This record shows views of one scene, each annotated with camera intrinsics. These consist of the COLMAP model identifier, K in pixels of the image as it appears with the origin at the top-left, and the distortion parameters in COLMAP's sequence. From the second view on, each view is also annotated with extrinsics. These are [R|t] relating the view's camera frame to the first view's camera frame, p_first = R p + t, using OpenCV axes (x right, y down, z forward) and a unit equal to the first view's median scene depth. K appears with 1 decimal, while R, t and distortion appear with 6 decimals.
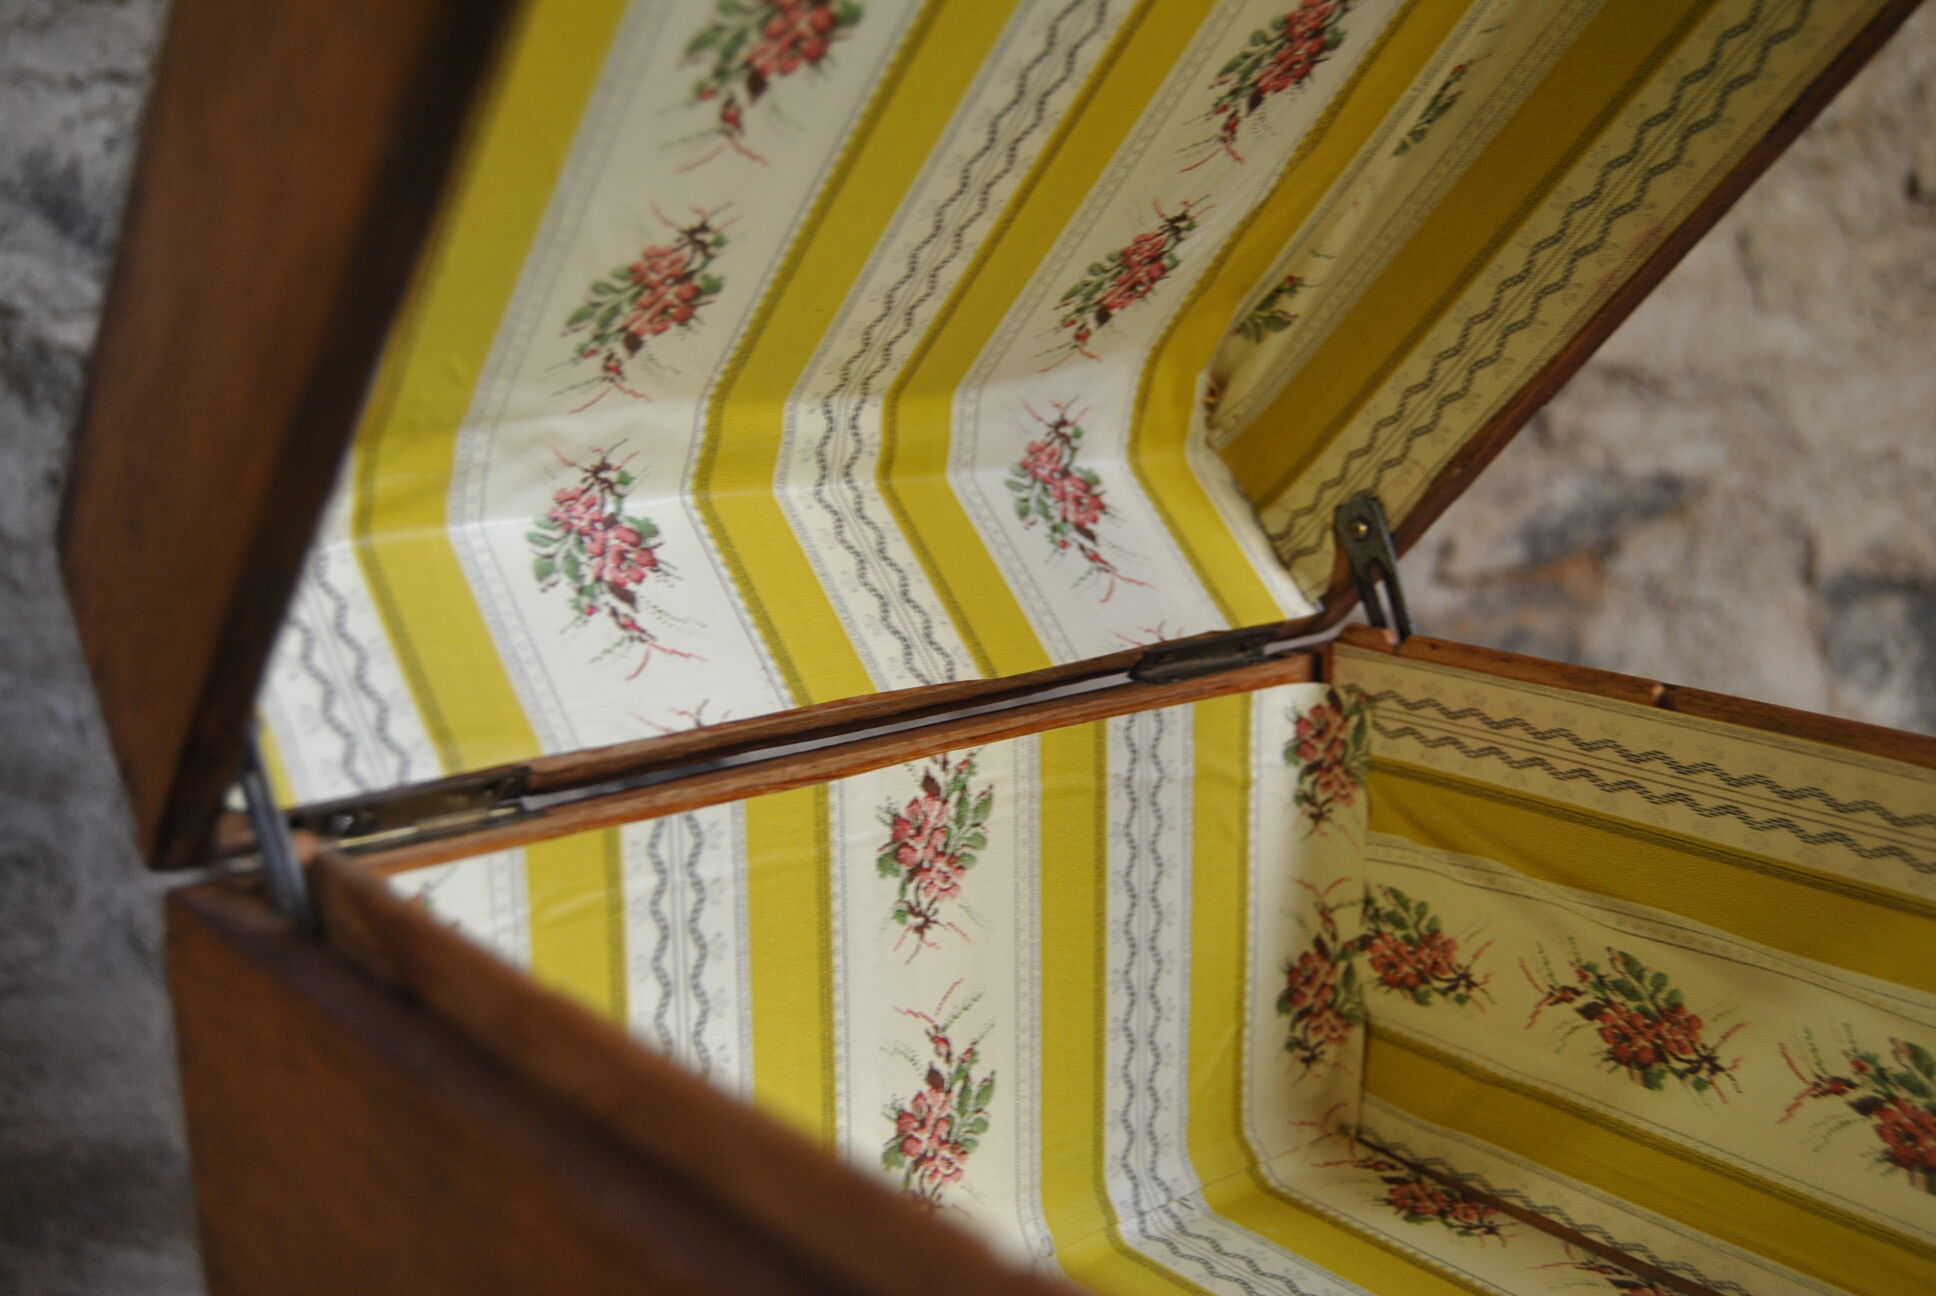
lens RADIAL K [[2115.2, 0, 1002.3], [0, 2115.2, 647.8], [0, 0, 1]] dist [-0.056417, -0.001917]
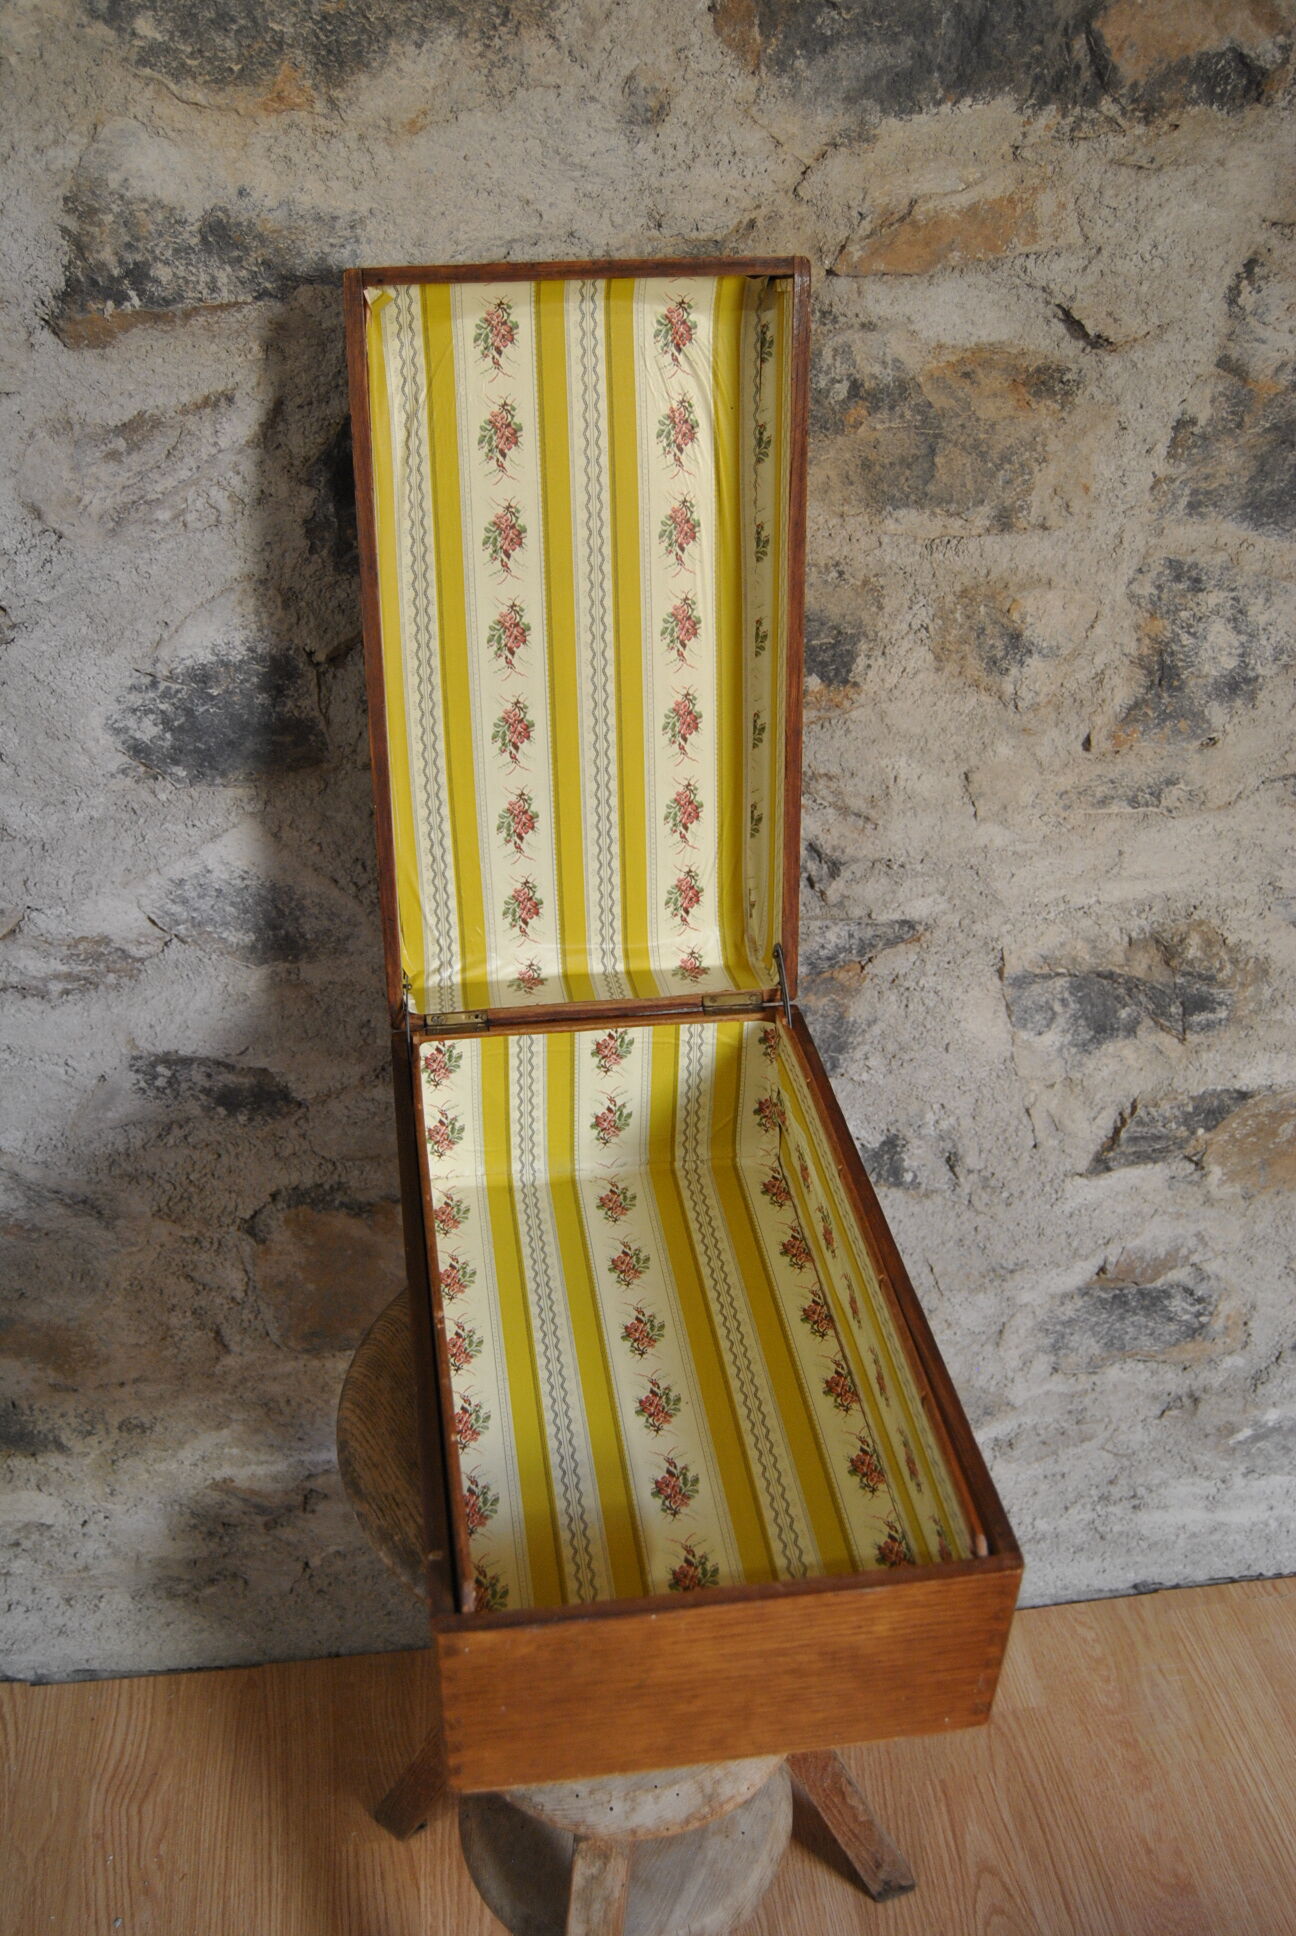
lens RADIAL K [[1791.6, 0, 638.9], [0, 1791.6, 962.9], [0, 0, 1]] dist [-0.077681, 0.026009]
pose [[0.999786, 0.017745, 0.010608, 0.264423], [-0.020350, 0.935183, 0.353581, -1.201106], [-0.003646, -0.353721, 0.935344, -0.503845]]
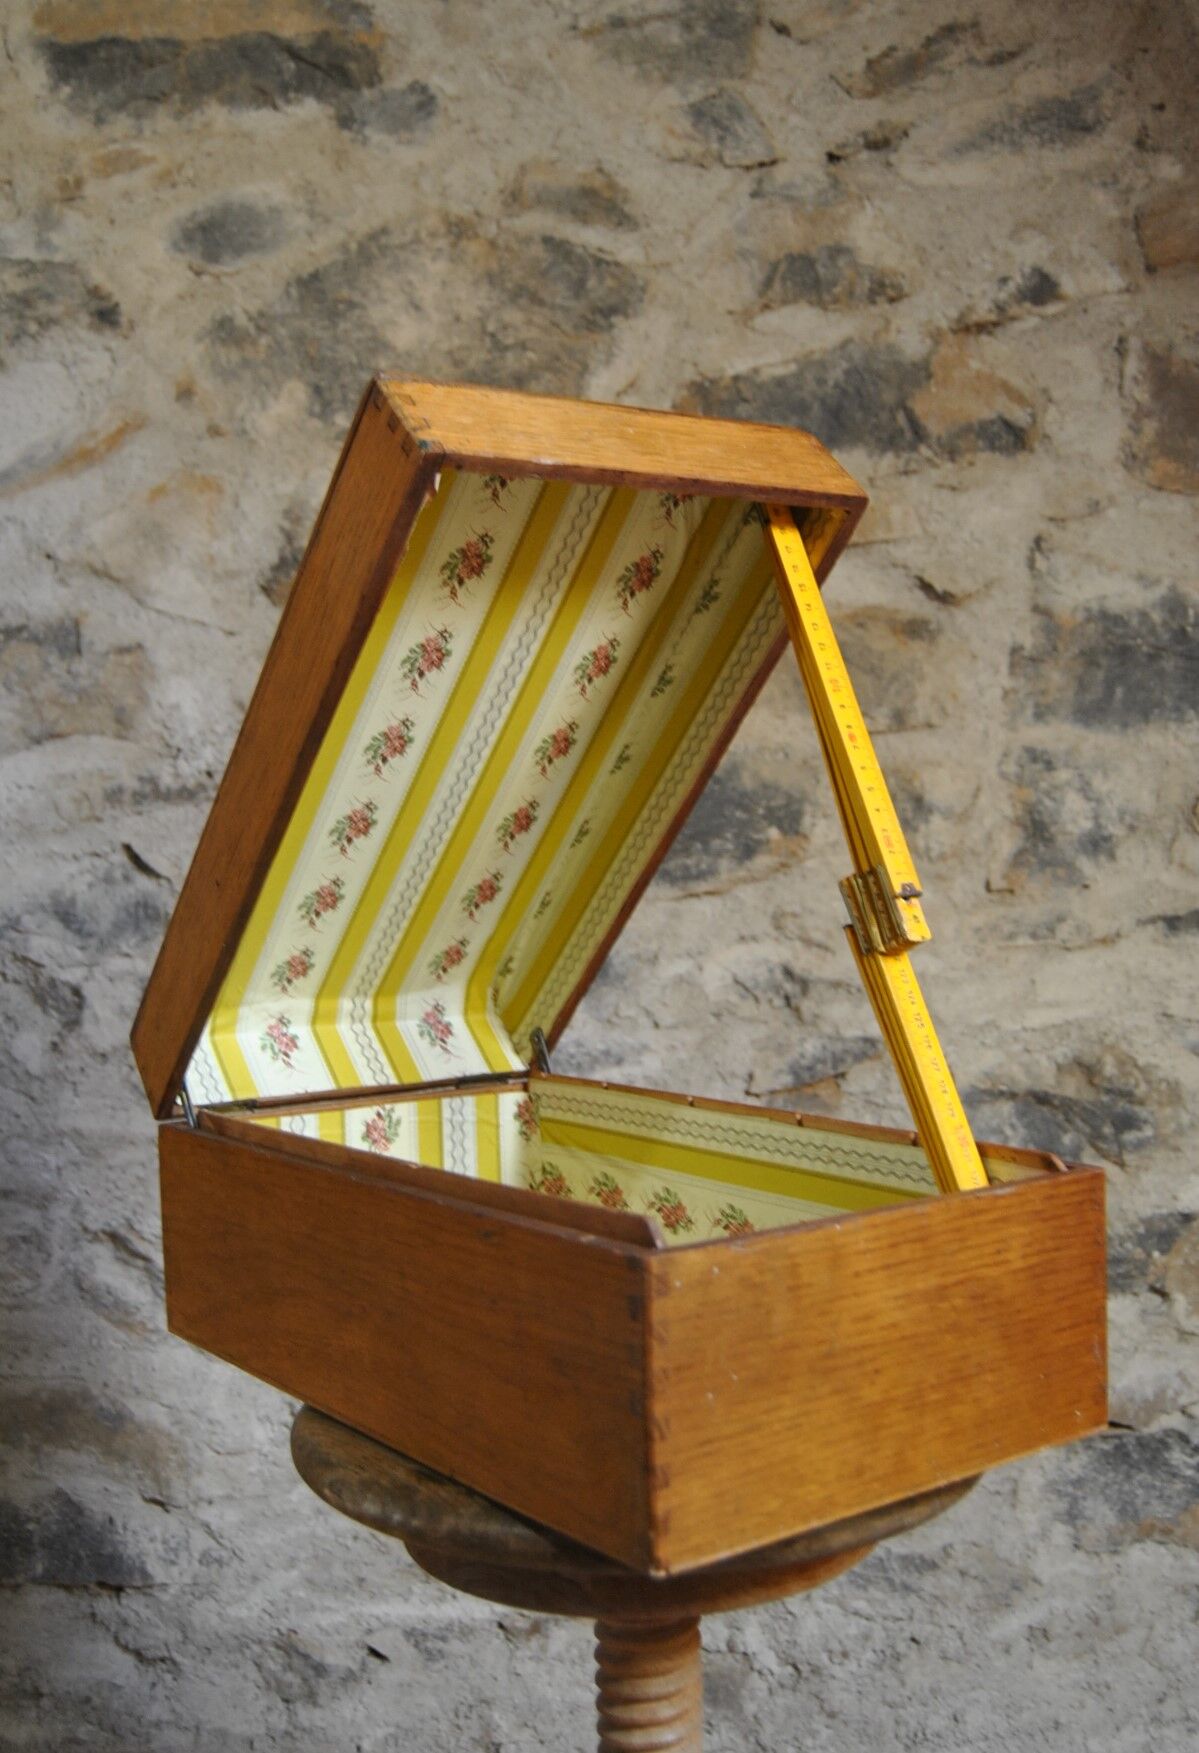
lens RADIAL K [[1857.2, 0, 569.5], [0, 1857.2, 807.1], [0, 0, 1]] dist [-0.075284, 0.024263]
pose [[0.995848, -0.023004, -0.088082, 0.474090], [0.002355, 0.973733, -0.227679, 0.230695], [0.091006, 0.226526, 0.969744, -1.684283]]
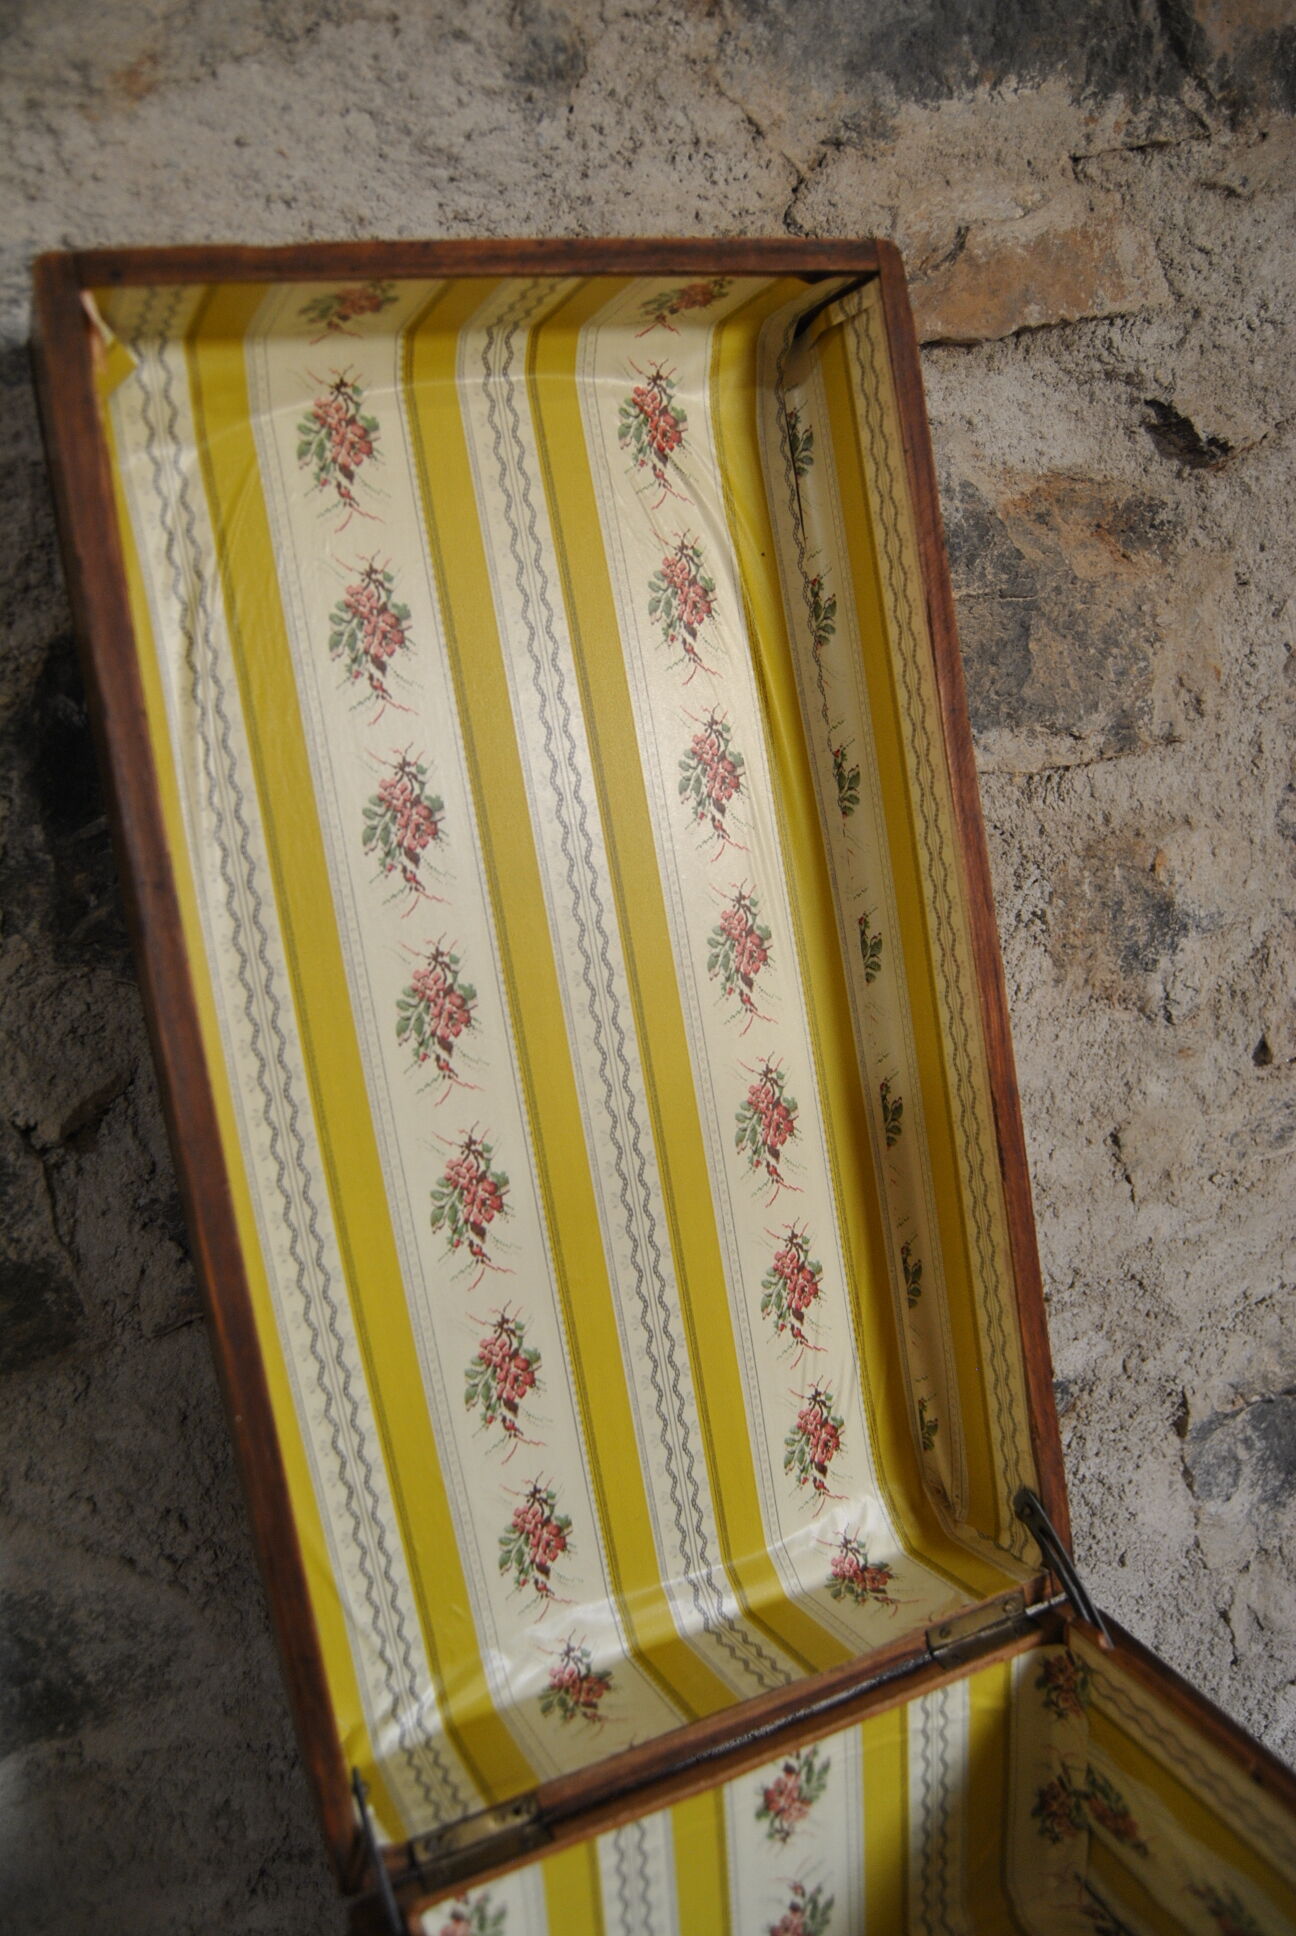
lens RADIAL K [[1527.8, 0, 643.5], [0, 1527.8, 964.5], [0, 0, 1]] dist [-0.100184, 0.038416]
pose [[0.953885, -0.141370, 0.264800, -0.047644], [0.122270, 0.988645, 0.087359, -0.844738], [-0.274143, -0.050953, 0.960338, 0.956901]]
